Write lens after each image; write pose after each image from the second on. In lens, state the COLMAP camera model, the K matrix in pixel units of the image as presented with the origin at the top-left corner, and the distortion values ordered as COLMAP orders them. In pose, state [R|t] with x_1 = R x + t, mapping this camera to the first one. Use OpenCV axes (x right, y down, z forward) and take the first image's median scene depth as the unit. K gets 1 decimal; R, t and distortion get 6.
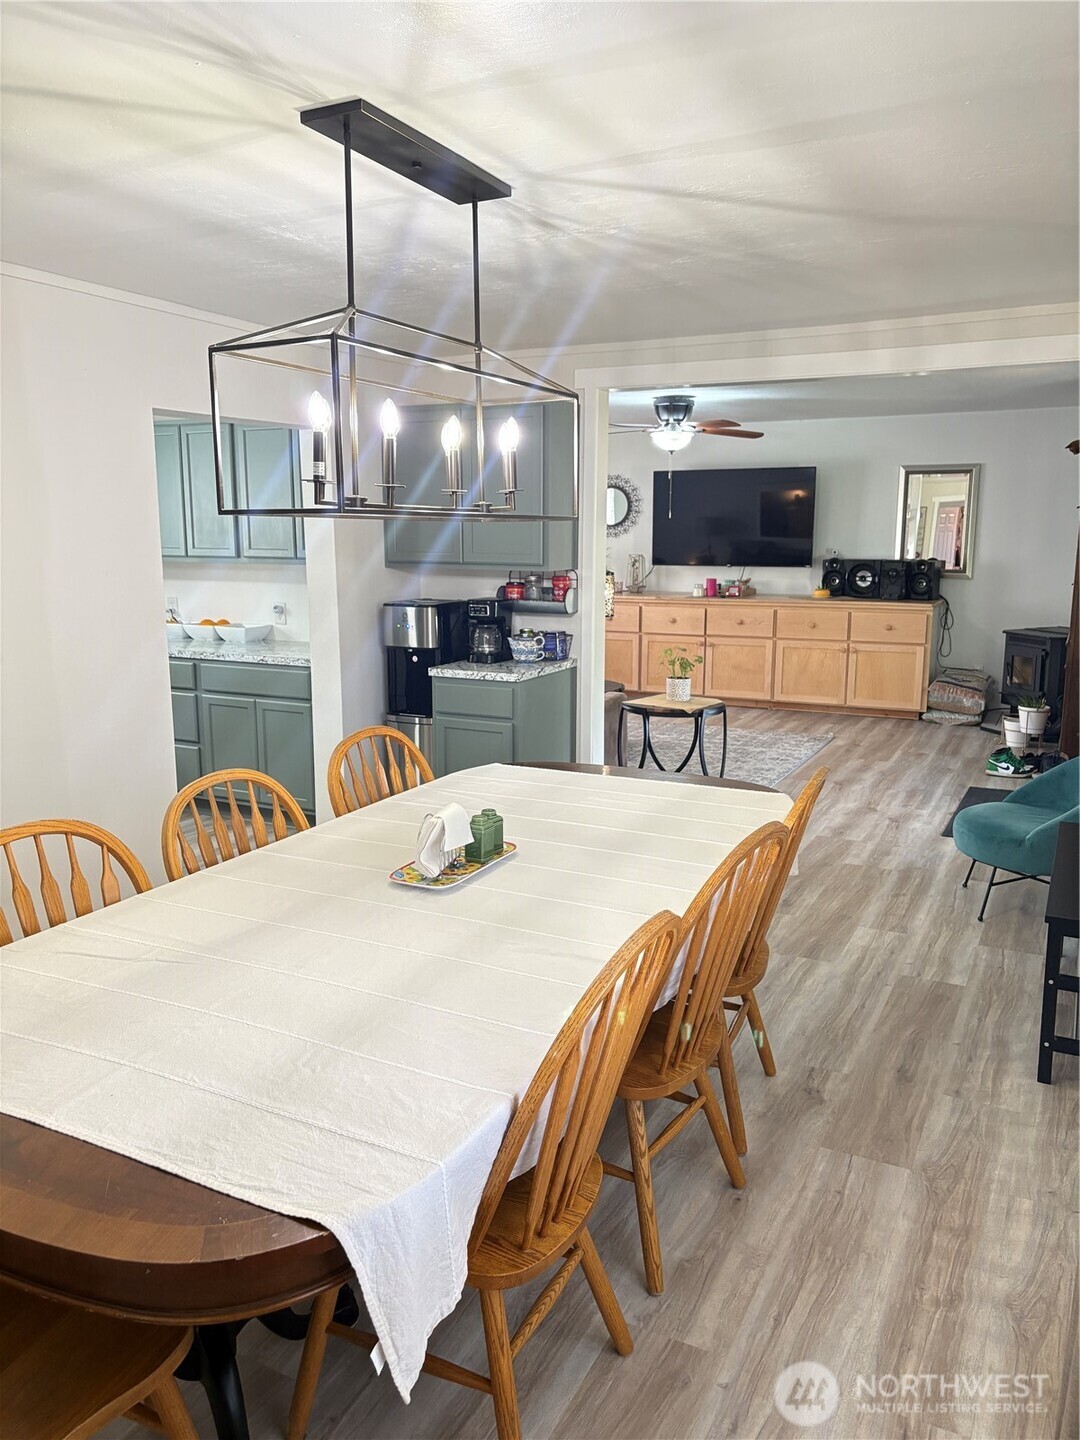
lens RADIAL K [[1063.0, 0, 541.2], [0, 1063.0, 735.2], [0, 0, 1]] dist [0.064531, -0.044656]
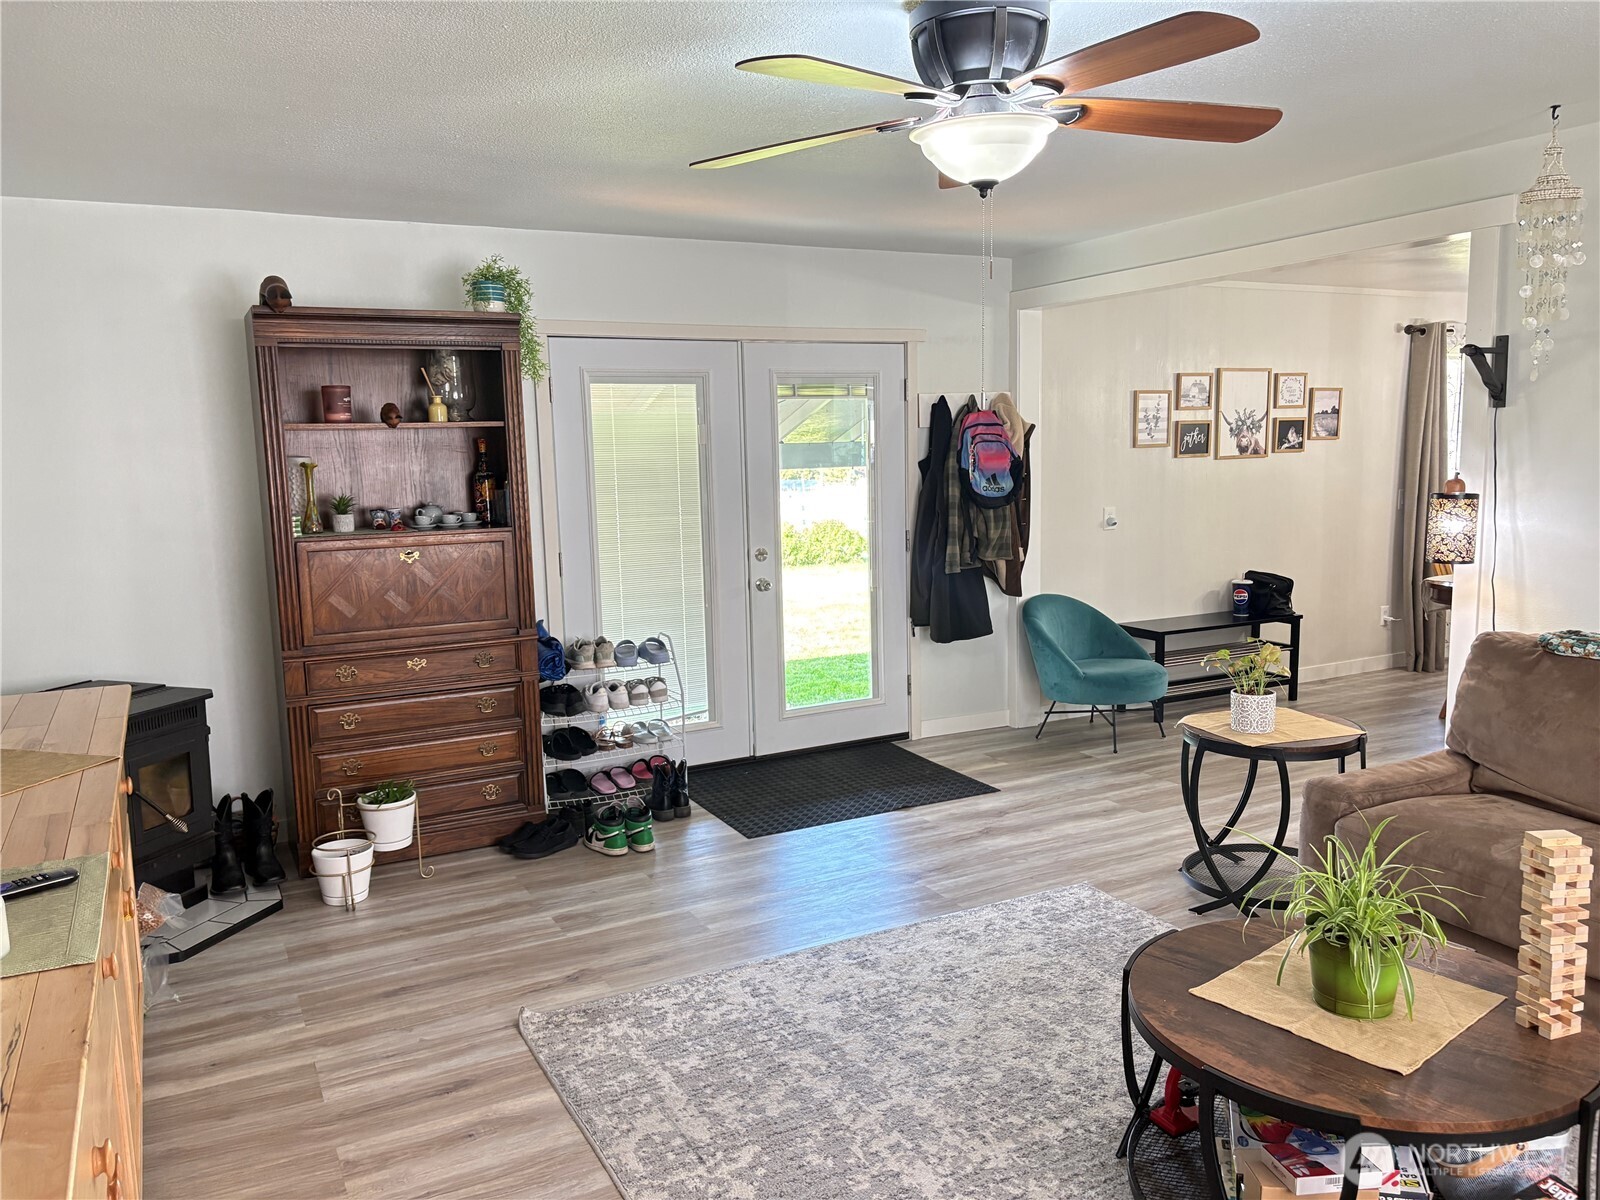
lens RADIAL K [[1226.2, 0, 820.0], [0, 1226.2, 593.9], [0, 0, 1]] dist [0.047774, -0.003060]
pose [[-0.820005, -0.053285, 0.569871, -0.039650], [0.133294, 0.950502, 0.280676, -0.229991], [-0.556620, 0.306116, -0.772313, 1.168379]]
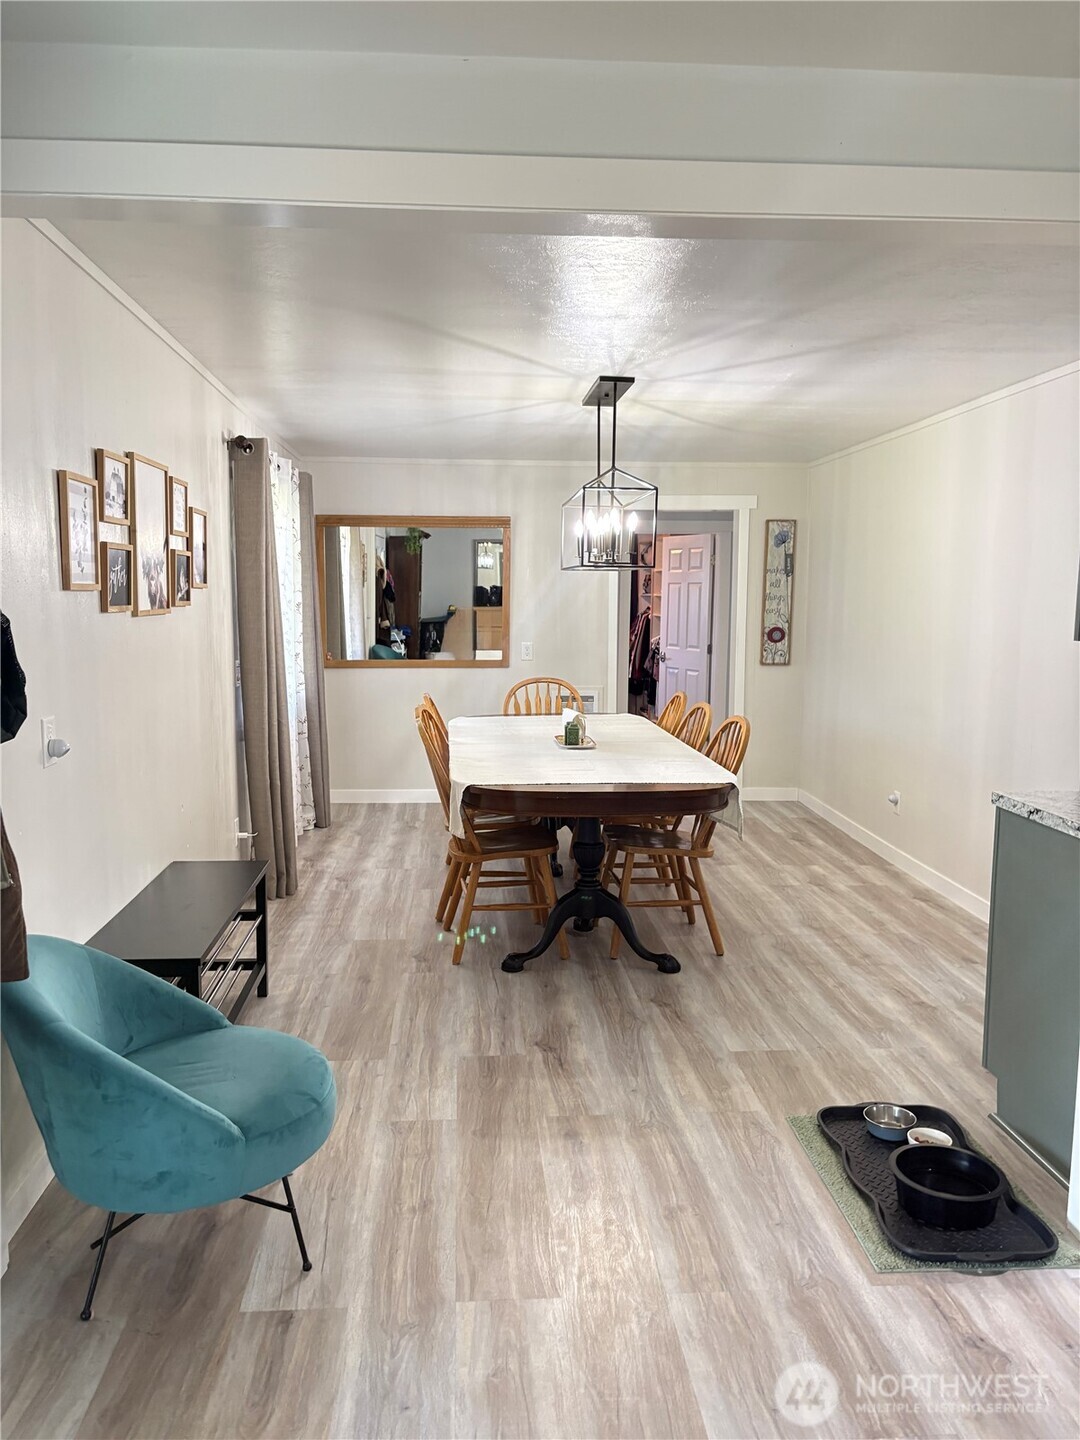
lens RADIAL K [[1095.6, 0, 529.8], [0, 1095.6, 723.9], [0, 0, 1]] dist [0.066167, -0.079864]
pose [[-0.856732, 0.056311, -0.512678, 0.307422], [-0.102790, 0.955439, 0.276714, -0.138241], [0.505415, 0.289768, -0.812767, 0.772819]]
